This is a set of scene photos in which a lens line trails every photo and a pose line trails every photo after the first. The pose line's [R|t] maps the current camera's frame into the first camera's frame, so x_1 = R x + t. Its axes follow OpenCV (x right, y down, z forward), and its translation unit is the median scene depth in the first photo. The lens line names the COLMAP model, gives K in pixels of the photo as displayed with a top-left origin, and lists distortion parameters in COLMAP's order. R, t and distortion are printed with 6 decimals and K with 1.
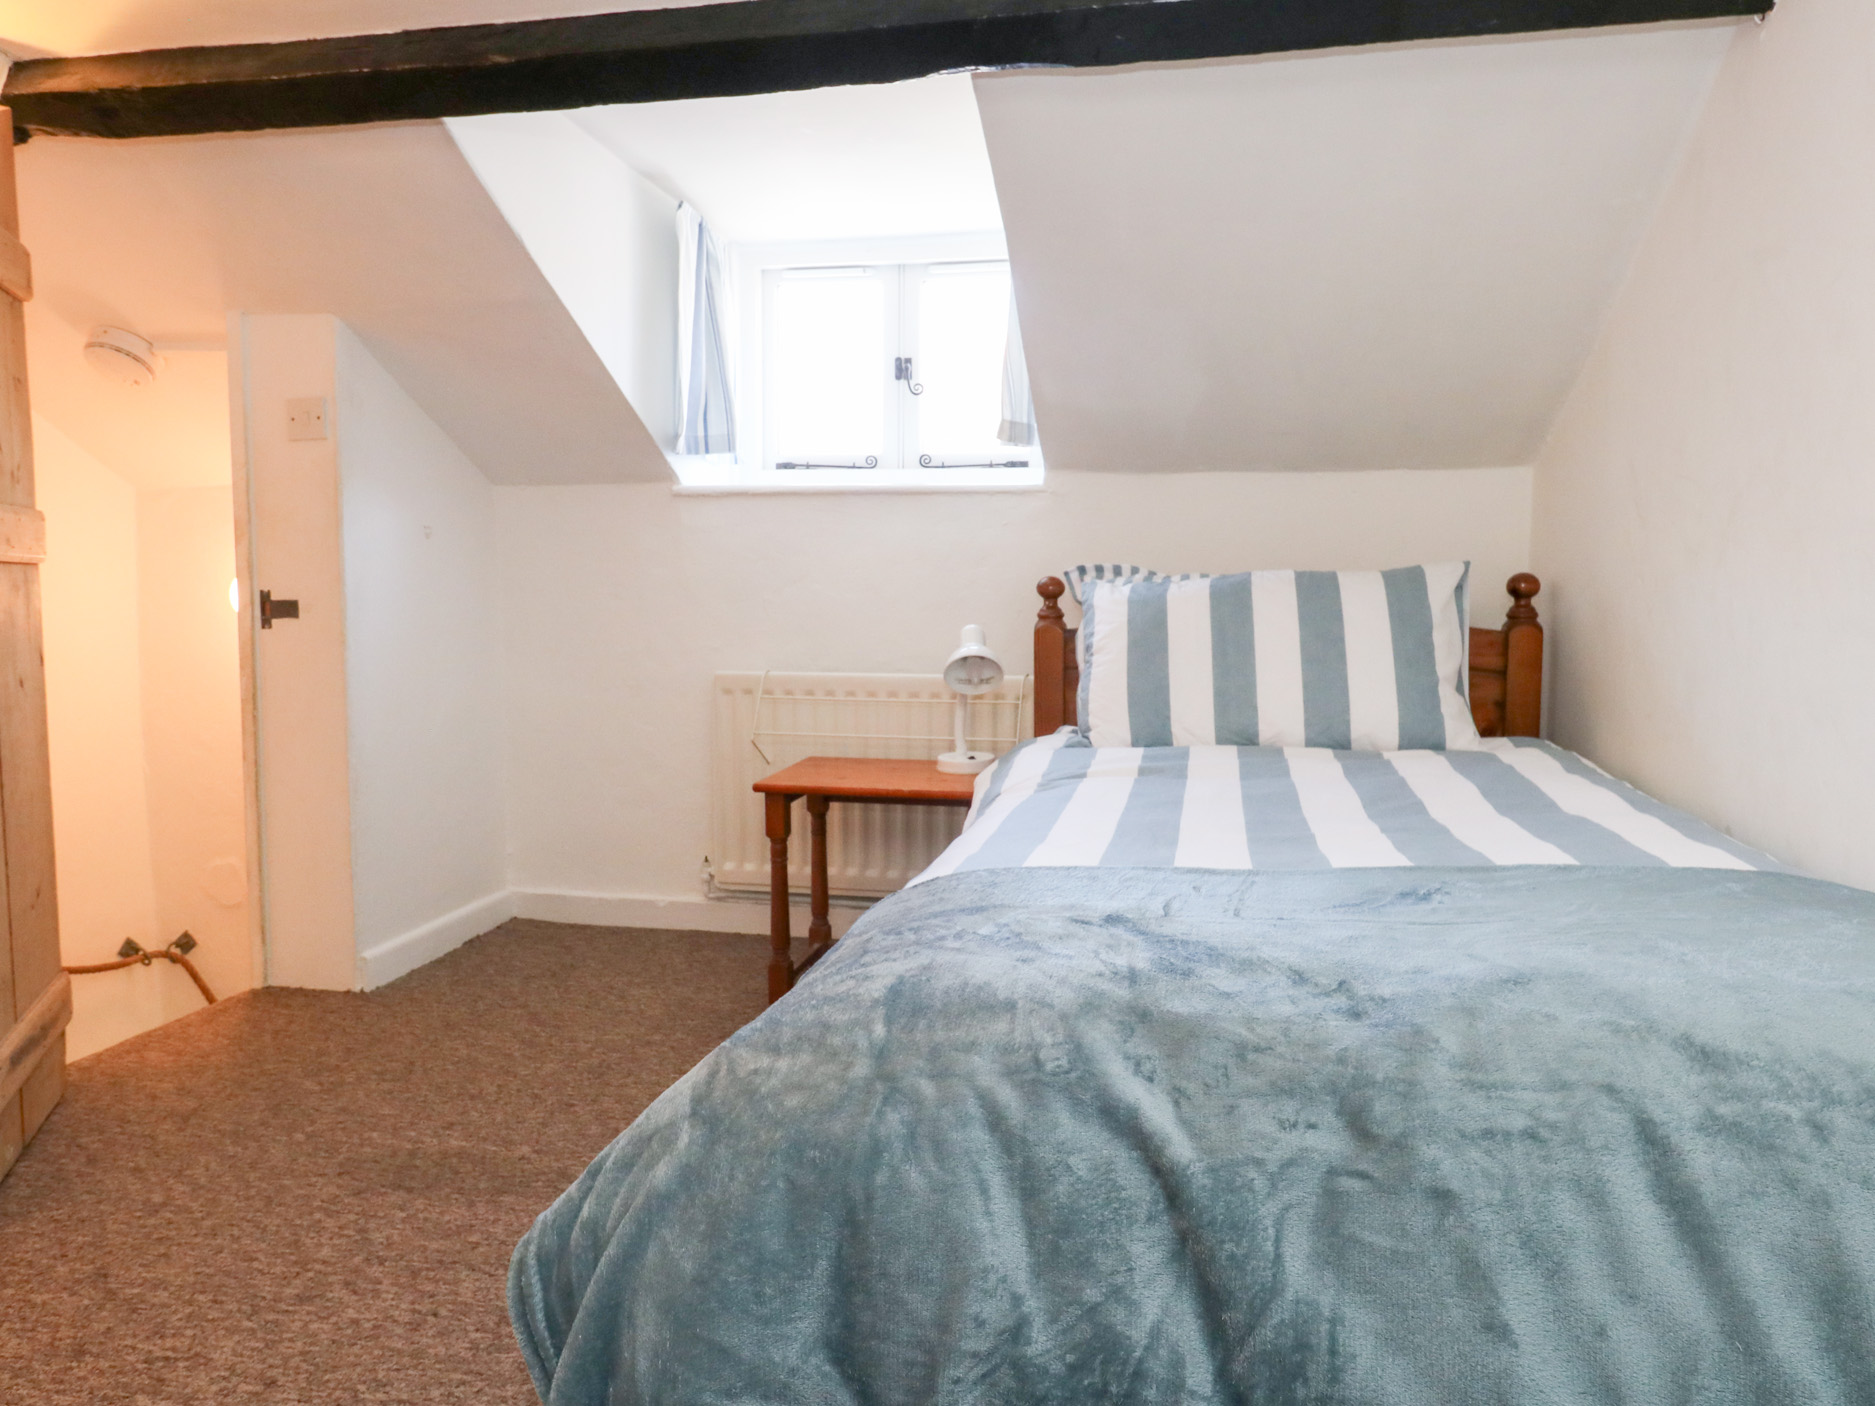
lens RADIAL K [[1279.8, 0, 945.5], [0, 1279.8, 698.6], [0, 0, 1]] dist [0.001067, -0.003488]
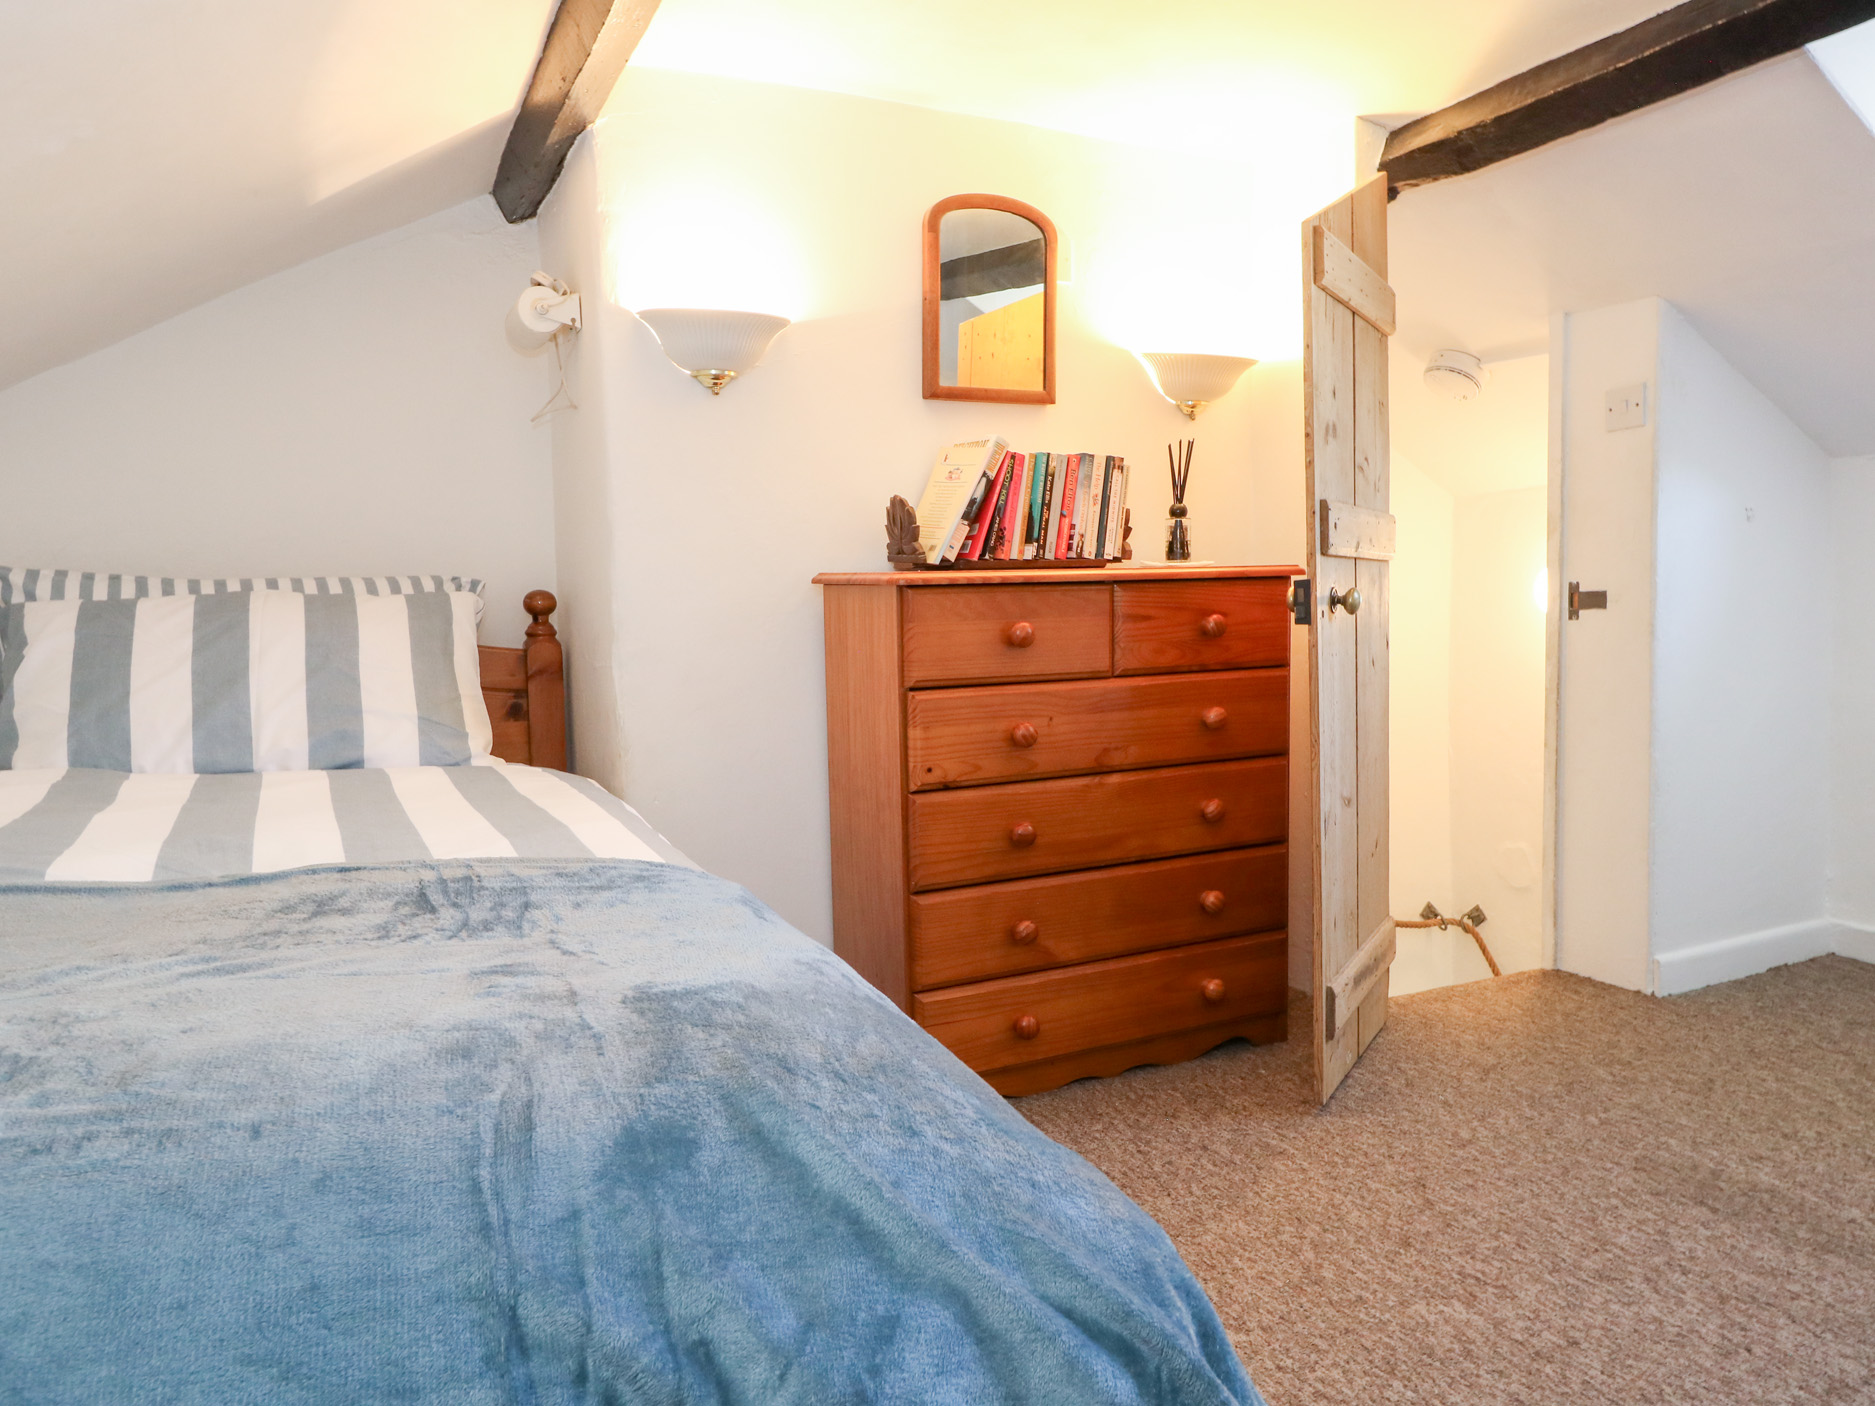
lens RADIAL K [[1279.8, 0, 945.5], [0, 1279.8, 698.6], [0, 0, 1]] dist [0.001067, -0.003488]
pose [[0.601250, 0.040554, -0.798031, -0.022592], [-0.043471, 0.998892, 0.018009, 0.016344], [0.797878, 0.023864, 0.602347, -0.015582]]
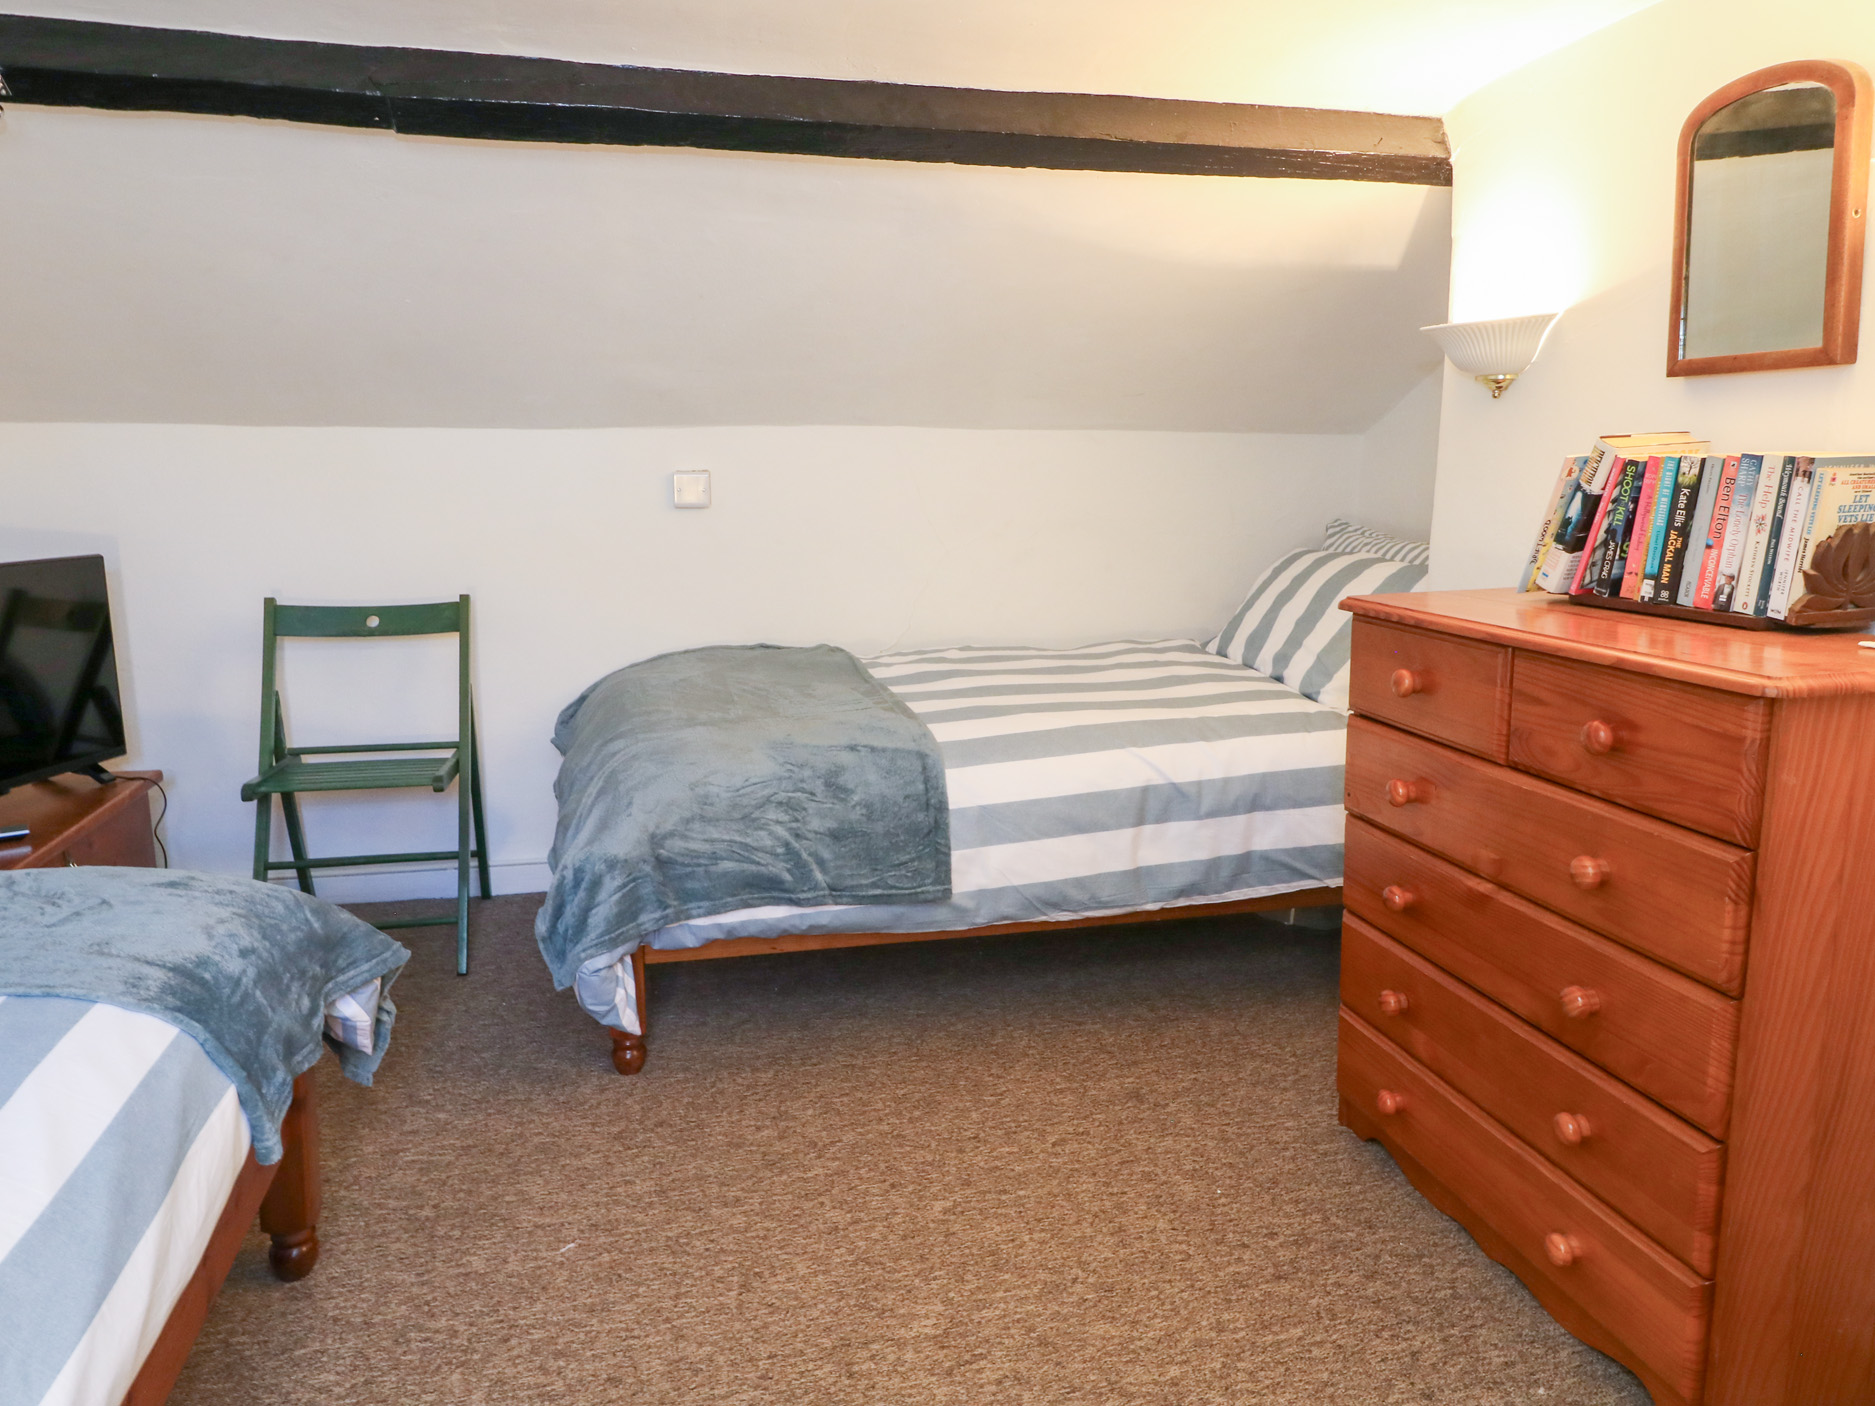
lens RADIAL K [[1304.2, 0, 937.7], [0, 1304.2, 702.8], [0, 0, 1]] dist [0.002418, -0.002514]
pose [[-0.913472, 0.069138, -0.400984, -0.118756], [-0.042845, 0.963638, 0.263754, -0.222295], [0.404639, 0.258112, -0.877294, 1.253205]]
